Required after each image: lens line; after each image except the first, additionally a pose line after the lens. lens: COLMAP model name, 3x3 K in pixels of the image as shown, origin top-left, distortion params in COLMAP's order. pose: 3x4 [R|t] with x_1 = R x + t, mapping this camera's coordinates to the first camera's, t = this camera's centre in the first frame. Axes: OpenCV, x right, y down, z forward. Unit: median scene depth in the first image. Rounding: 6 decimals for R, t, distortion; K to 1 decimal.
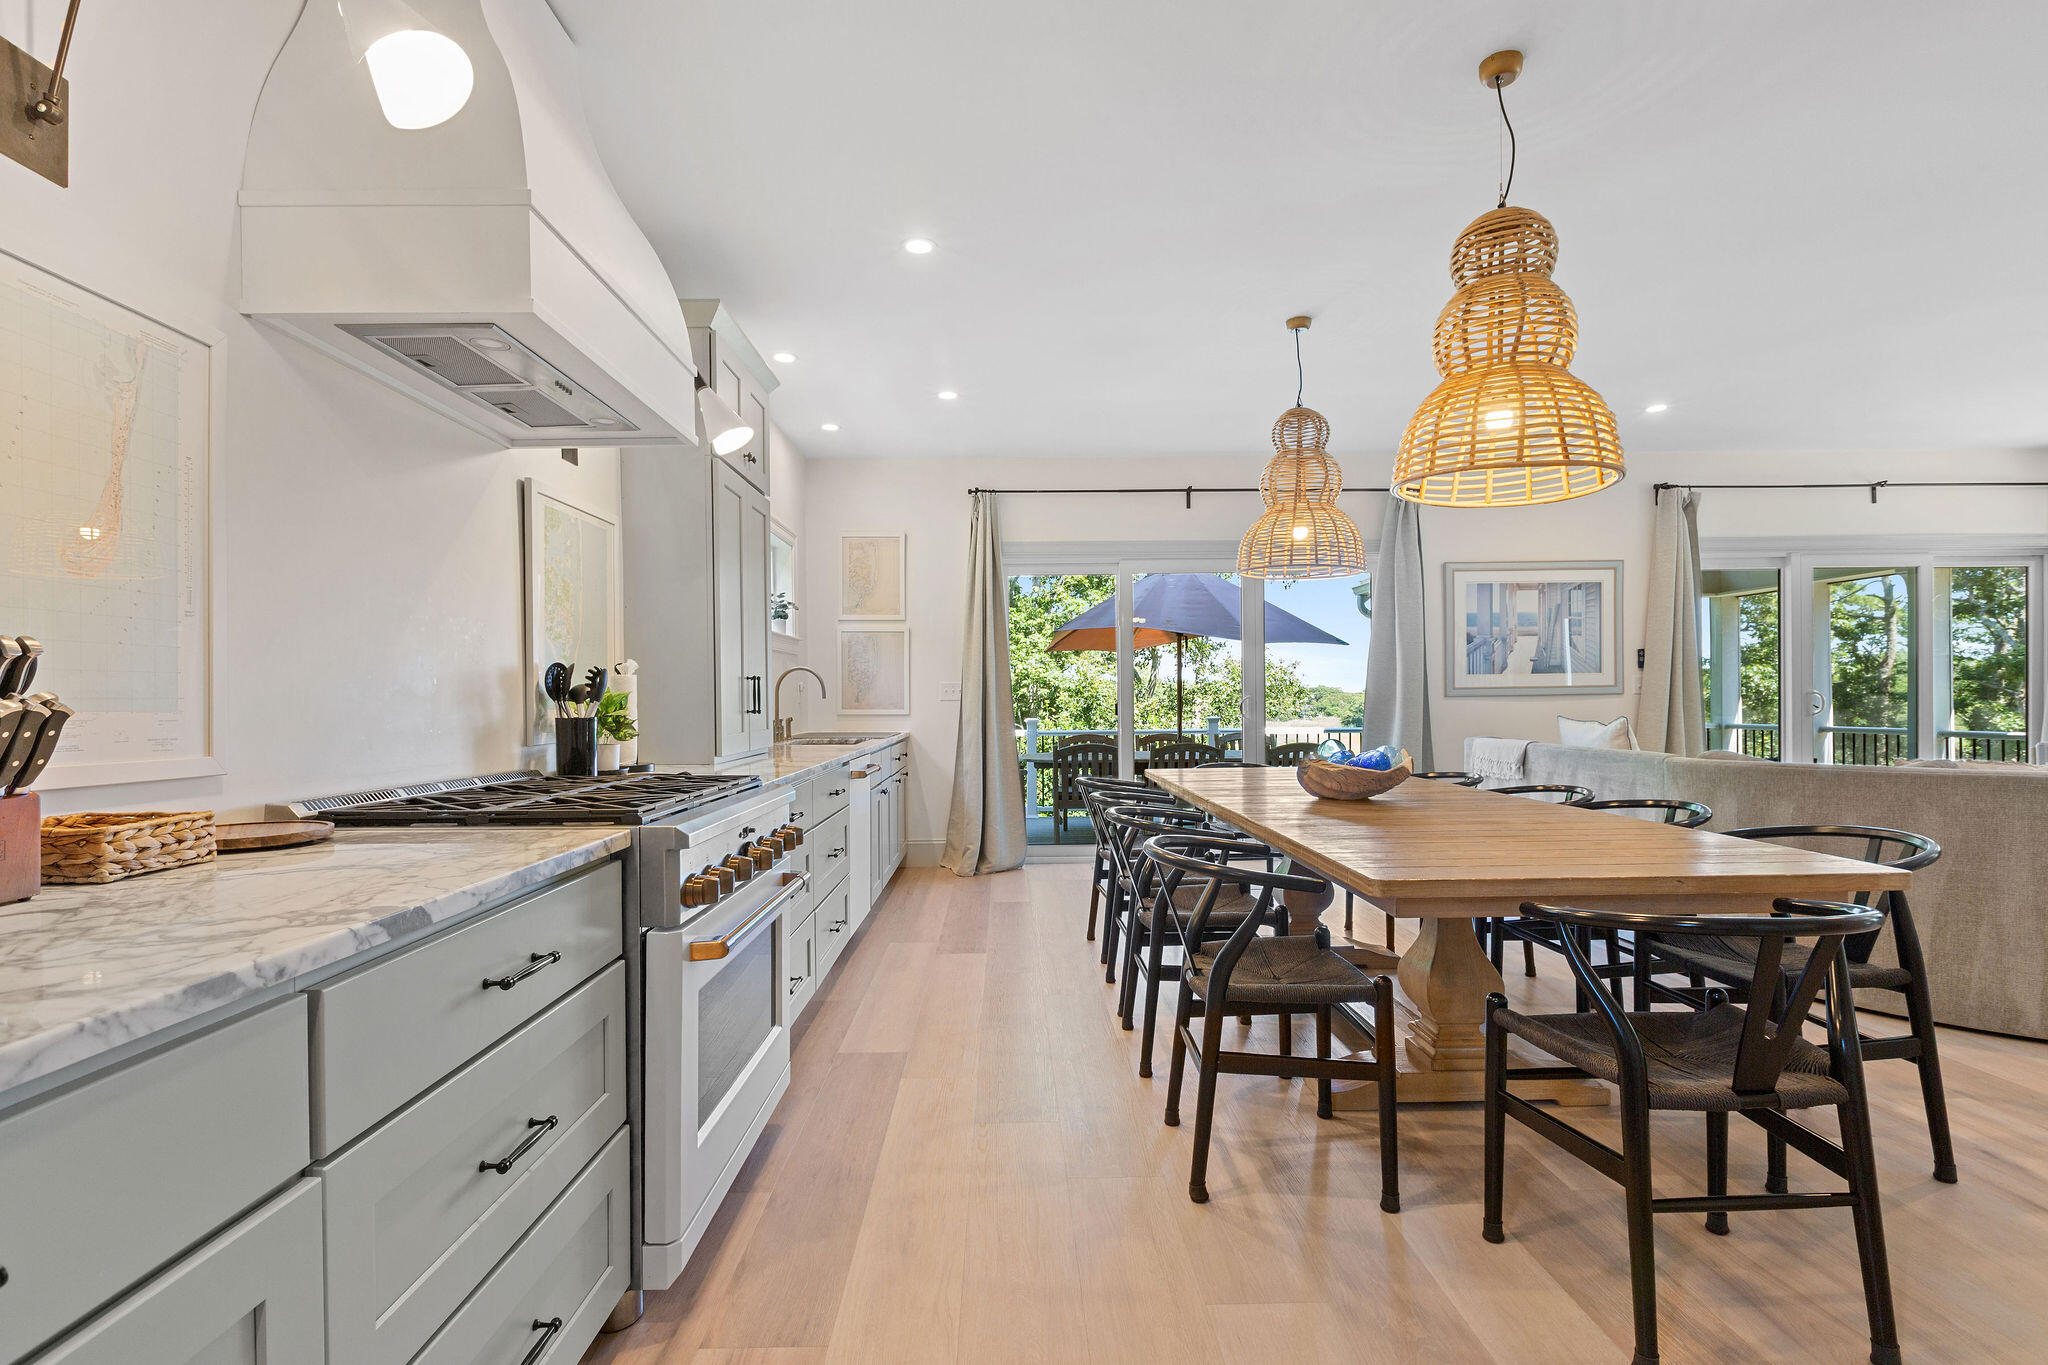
lens RADIAL K [[954.6, 0, 1018.4], [0, 954.6, 695.6], [0, 0, 1]] dist [-0.002628, -0.001243]
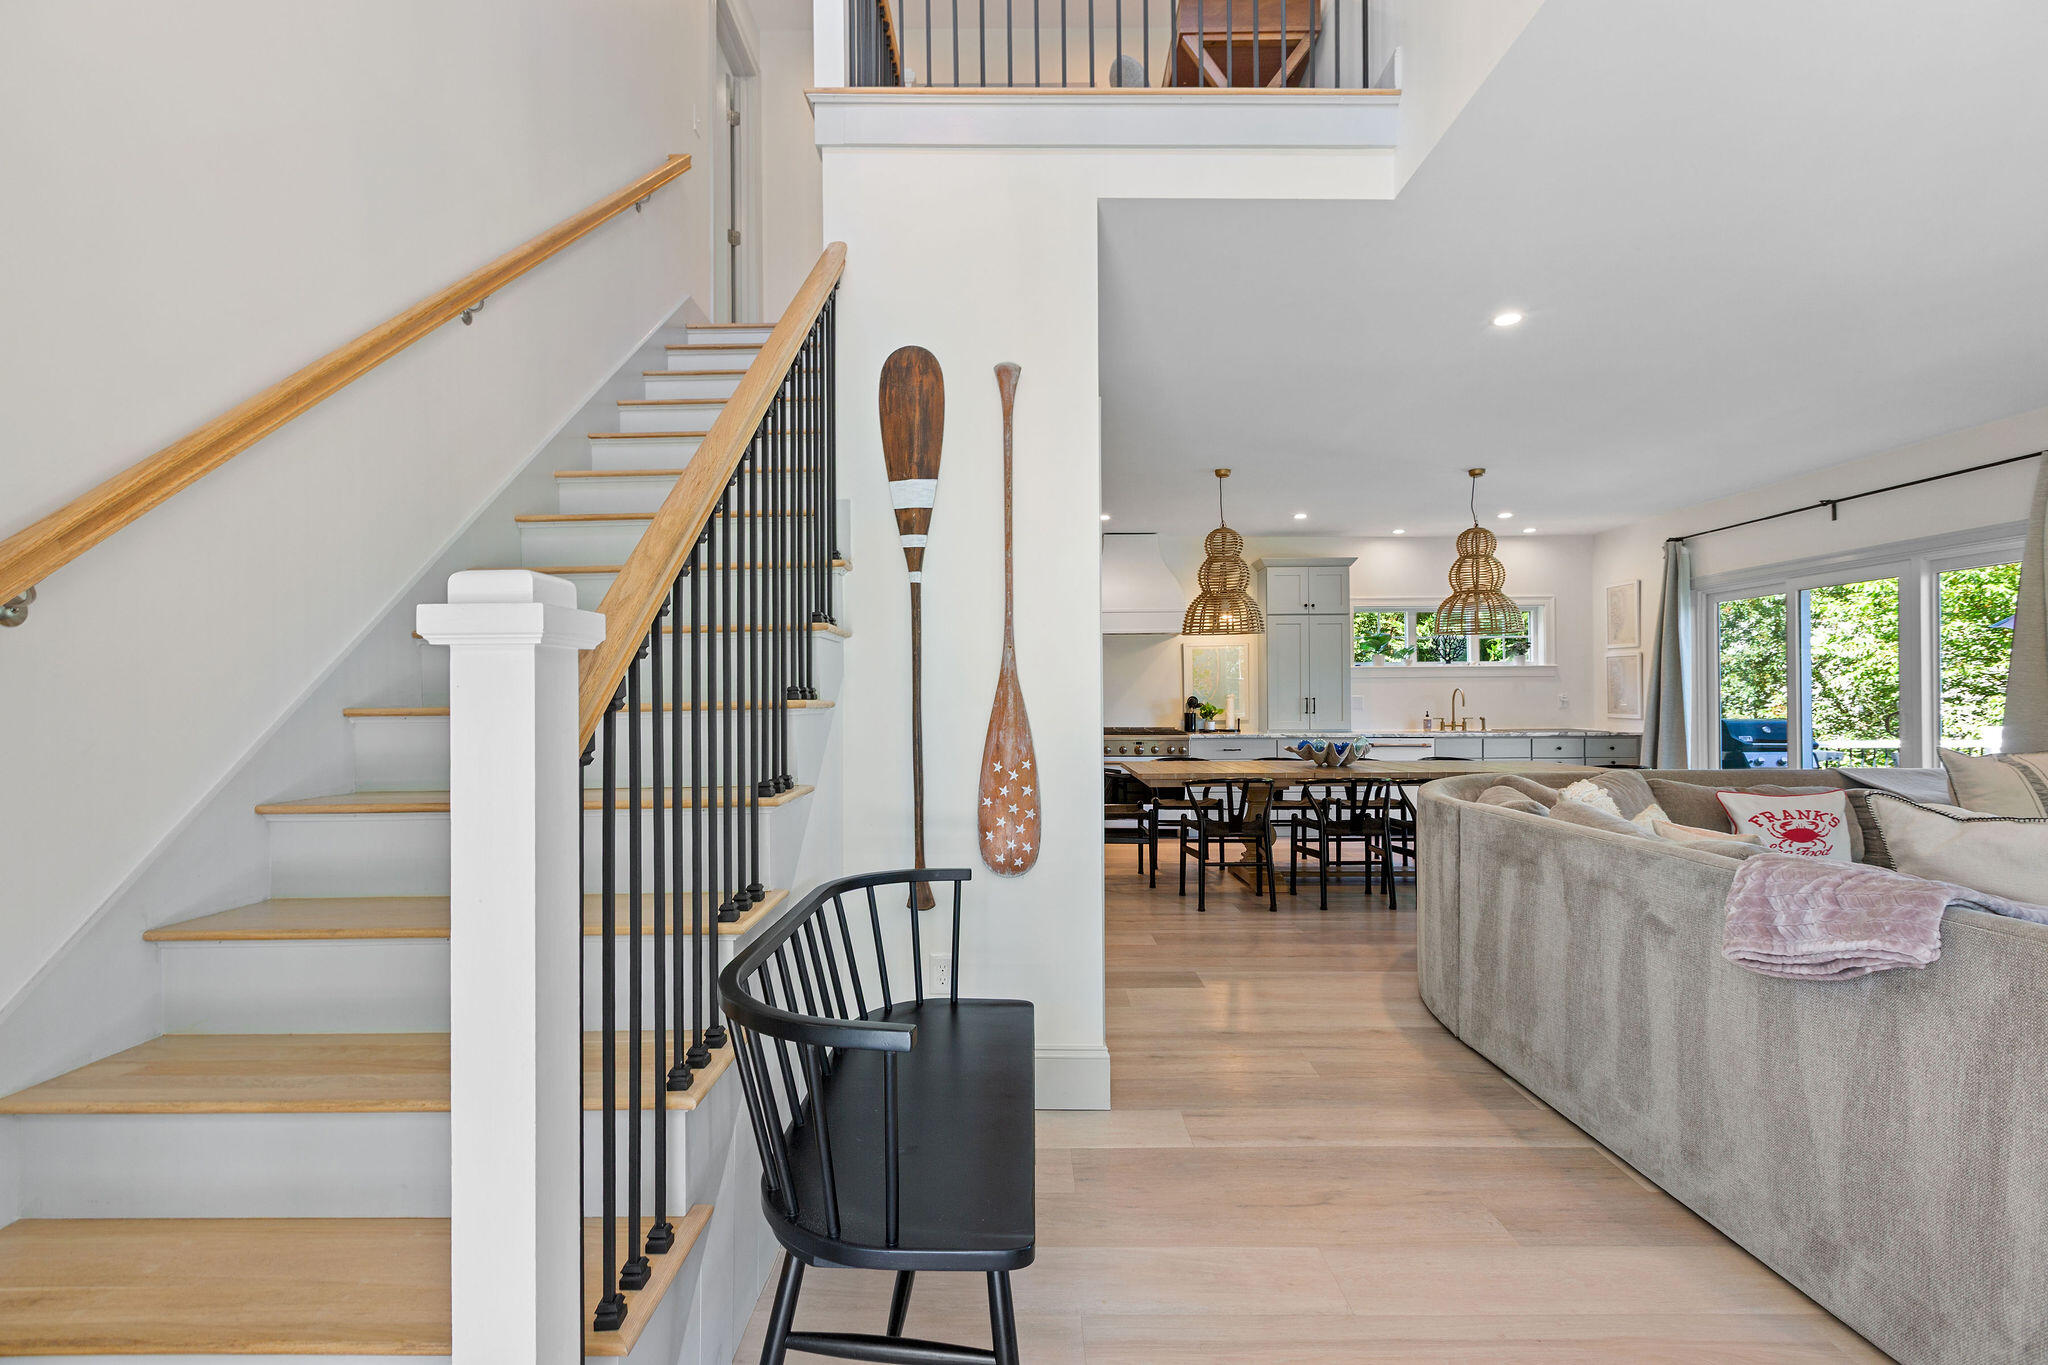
lens RADIAL K [[923.4, 0, 1006.8], [0, 923.4, 698.4], [0, 0, 1]] dist [0.000269, 0.000265]
pose [[-0.027733, 0.013900, -0.999519, 1.156292], [0.009141, 0.999865, 0.013651, -0.031198], [0.999574, -0.008758, -0.027856, 0.165418]]
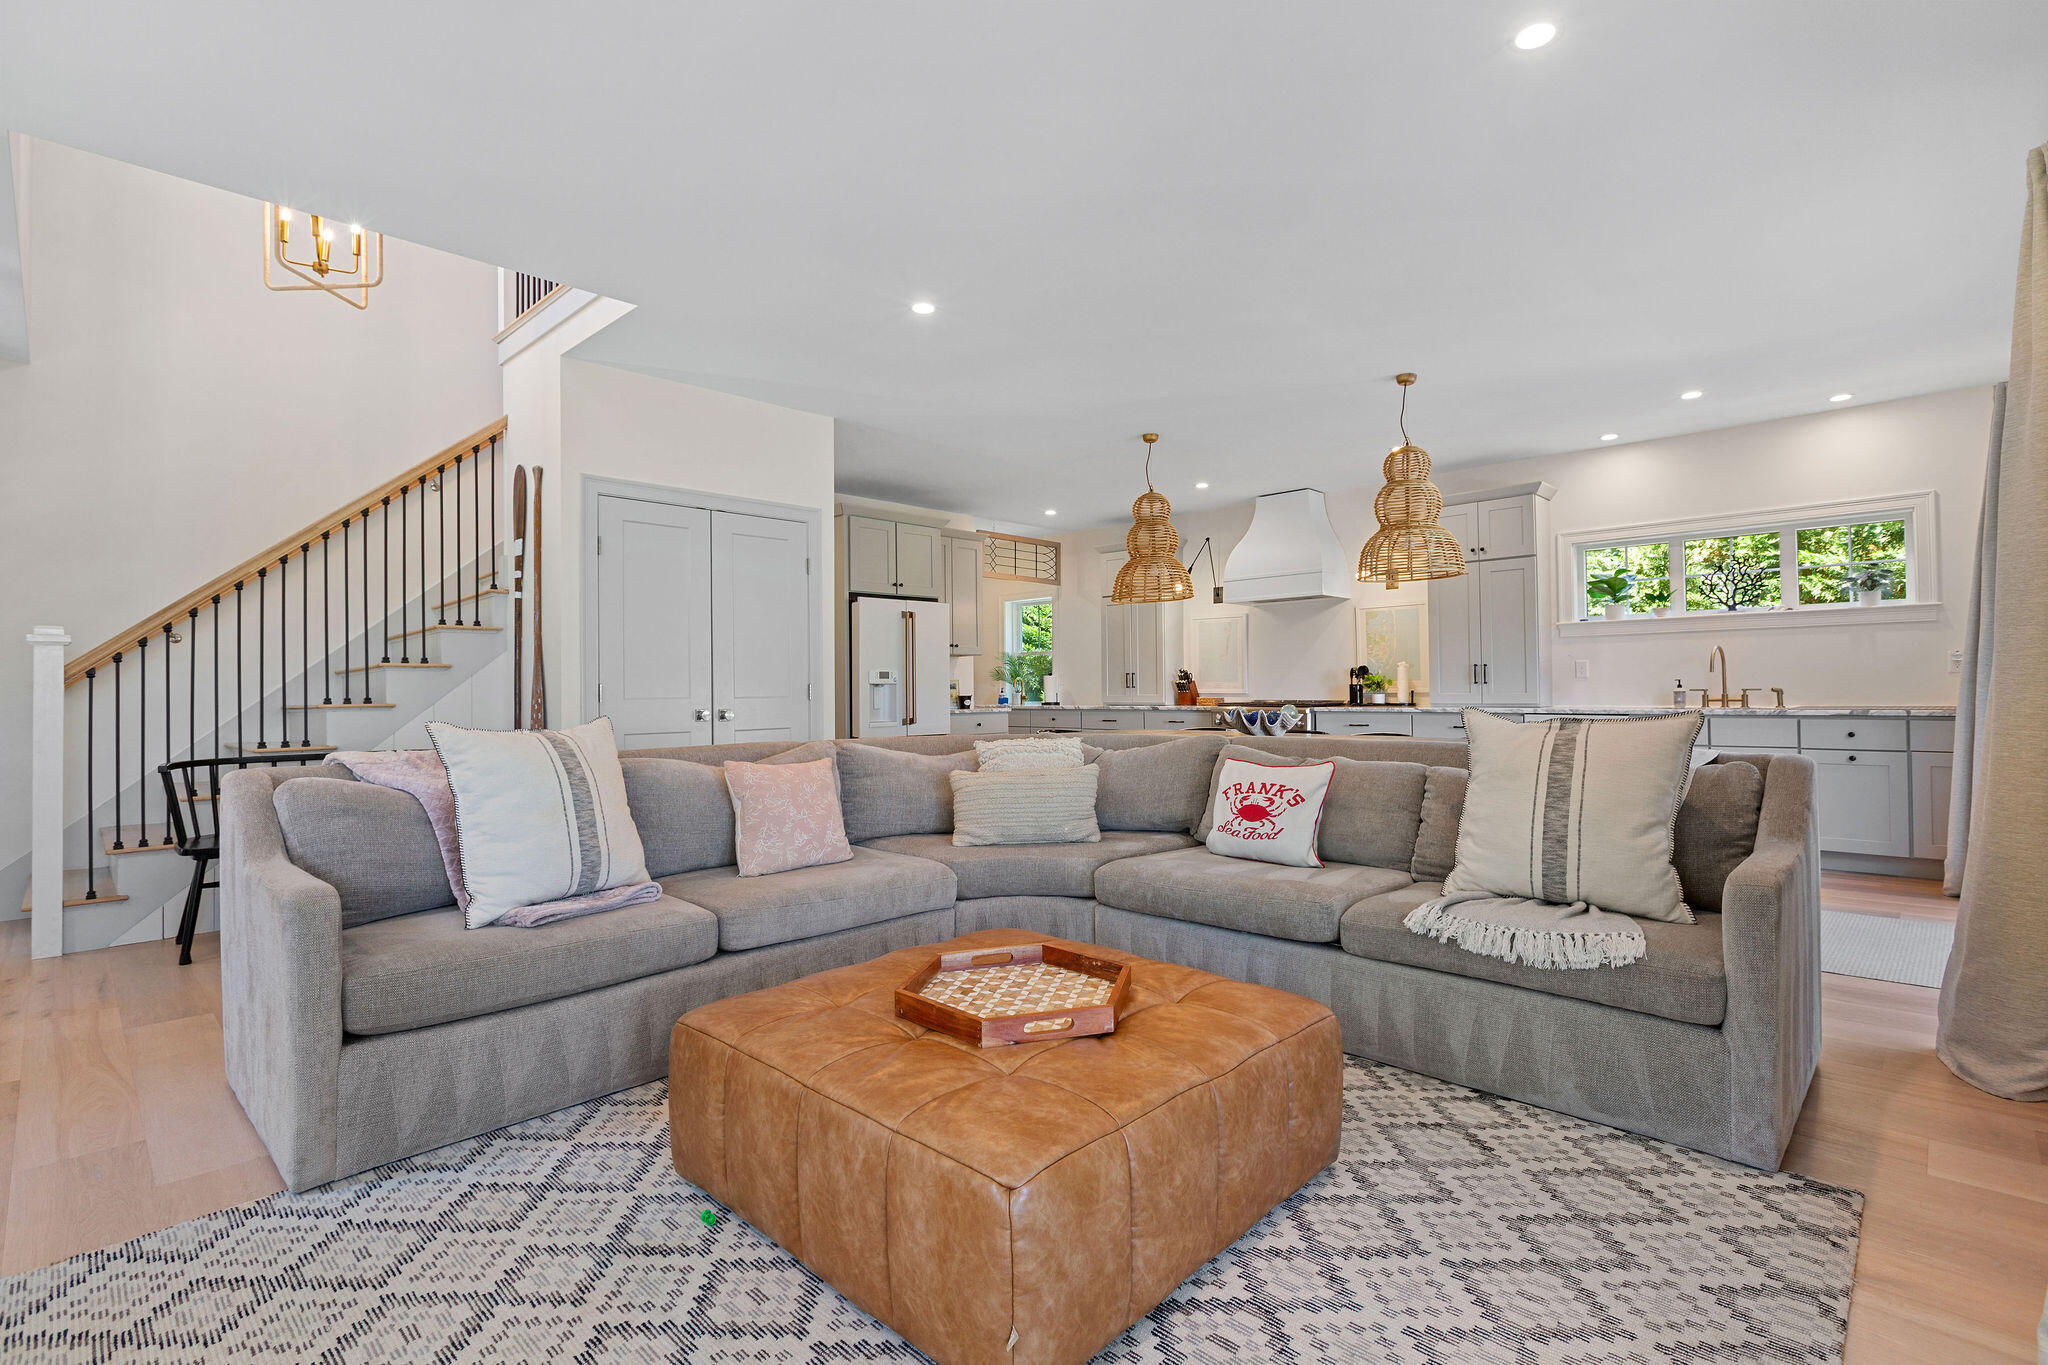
lens RADIAL K [[954.6, 0, 1001.2], [0, 954.6, 671.2], [0, 0, 1]] dist [-0.002628, -0.001243]
pose [[-0.723271, 0.006406, -0.690534, 0.981791], [0.021695, 0.999674, -0.013450, 0.000738], [0.690223, -0.024709, -0.723175, 0.965849]]
